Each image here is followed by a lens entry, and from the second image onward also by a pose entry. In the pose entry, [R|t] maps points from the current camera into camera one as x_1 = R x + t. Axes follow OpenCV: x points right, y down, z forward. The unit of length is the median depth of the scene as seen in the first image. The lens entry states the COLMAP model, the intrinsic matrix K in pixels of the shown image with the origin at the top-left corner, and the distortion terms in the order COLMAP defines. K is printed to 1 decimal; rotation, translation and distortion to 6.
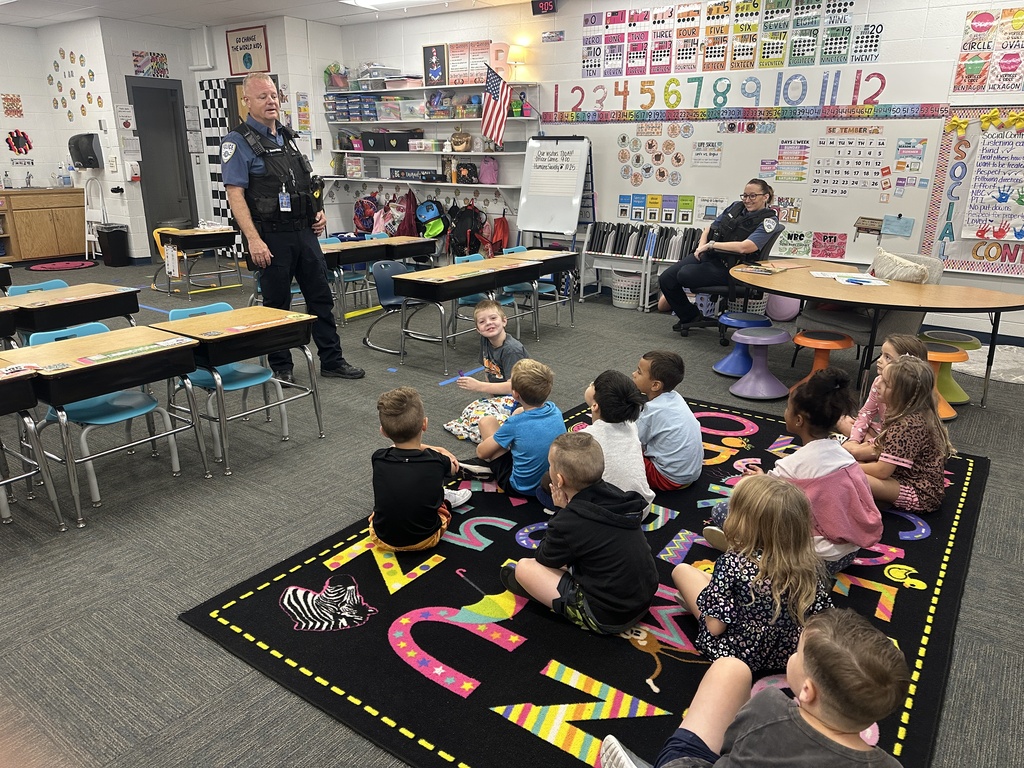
lens RADIAL K [[728.7, 0, 513.4], [0, 728.7, 388.3], [0, 0, 1]] dist [0.060005, -0.067167]
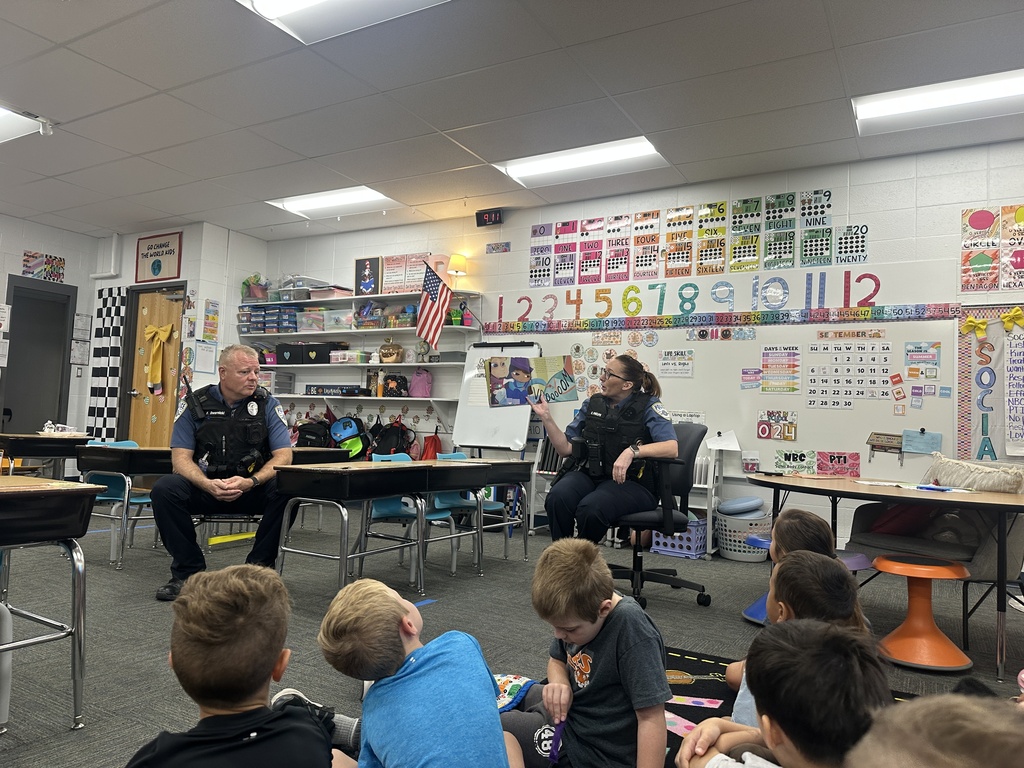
lens RADIAL K [[728.7, 0, 504.2], [0, 728.7, 380.1], [0, 0, 1]] dist [0.060005, -0.067167]
pose [[0.995637, 0.039549, 0.084517, -0.009782], [-0.005766, 0.930084, -0.367303, 0.015098], [-0.093134, 0.365213, 0.926254, 0.214632]]
